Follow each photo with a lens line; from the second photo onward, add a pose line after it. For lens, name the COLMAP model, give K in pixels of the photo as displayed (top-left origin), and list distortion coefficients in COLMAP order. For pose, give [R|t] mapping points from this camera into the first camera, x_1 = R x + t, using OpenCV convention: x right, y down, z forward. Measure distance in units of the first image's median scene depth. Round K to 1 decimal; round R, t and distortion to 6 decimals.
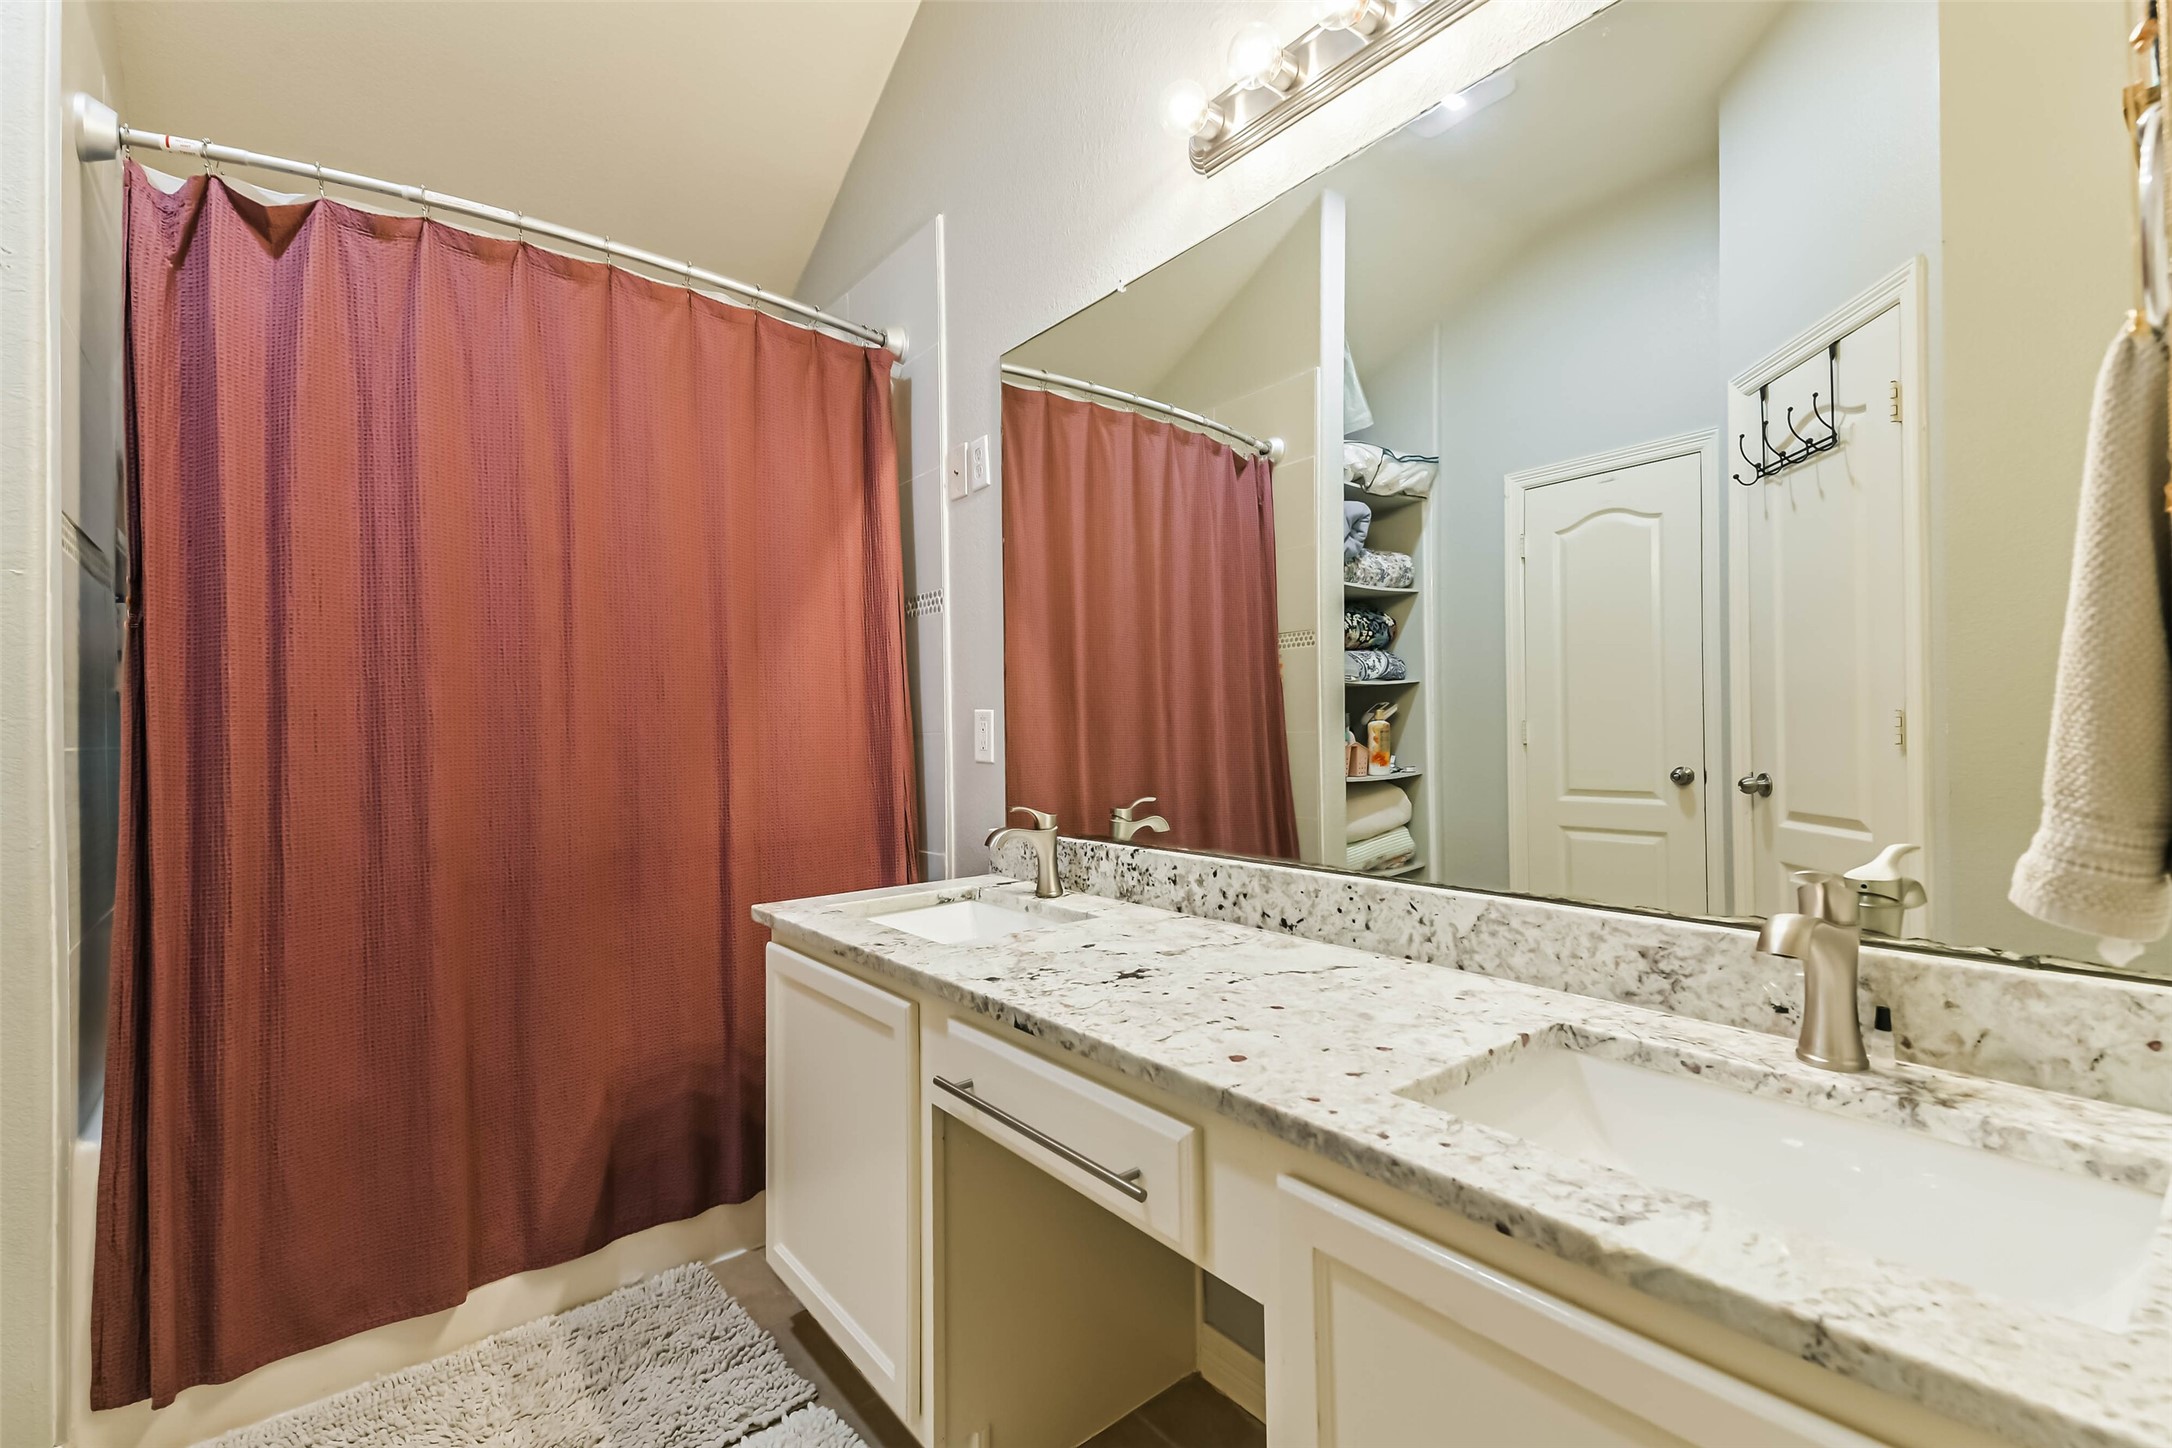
lens RADIAL K [[946.2, 0, 1087.8], [0, 946.2, 729.6], [0, 0, 1]] dist [0.054622, -0.027435]
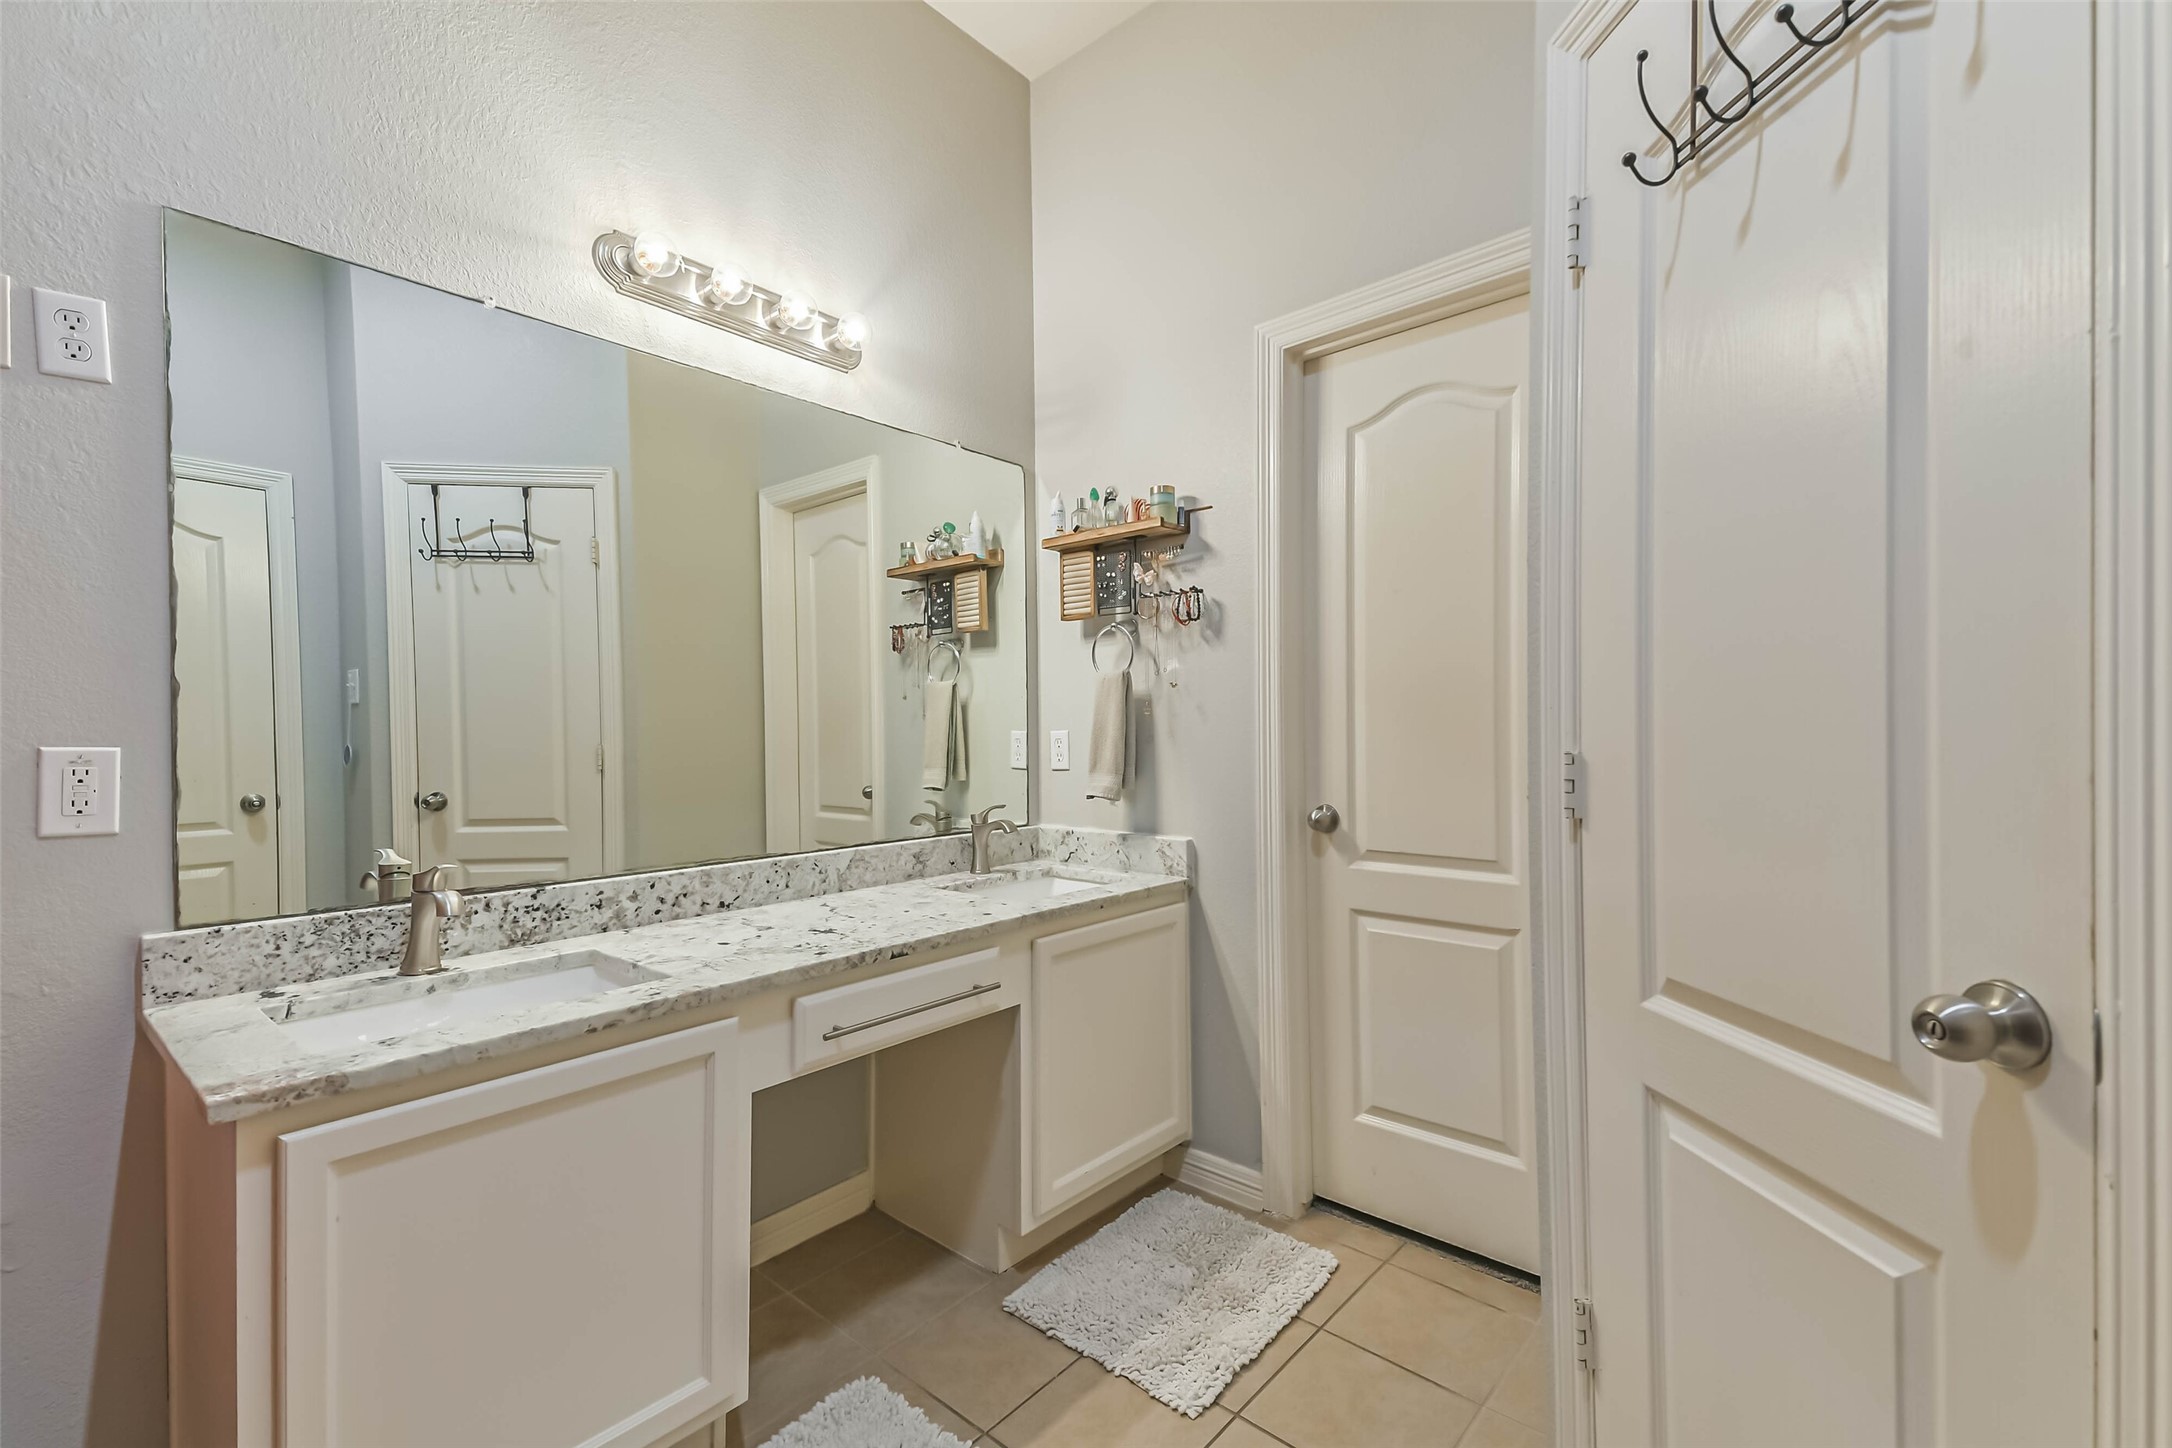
lens RADIAL K [[946.2, 0, 1087.8], [0, 946.2, 729.6], [0, 0, 1]] dist [0.054622, -0.027435]
pose [[-0.191330, 0.009334, 0.981481, -1.182116], [0.006026, 0.999947, -0.008335, -0.034448], [-0.981507, 0.004320, -0.191376, 0.692289]]
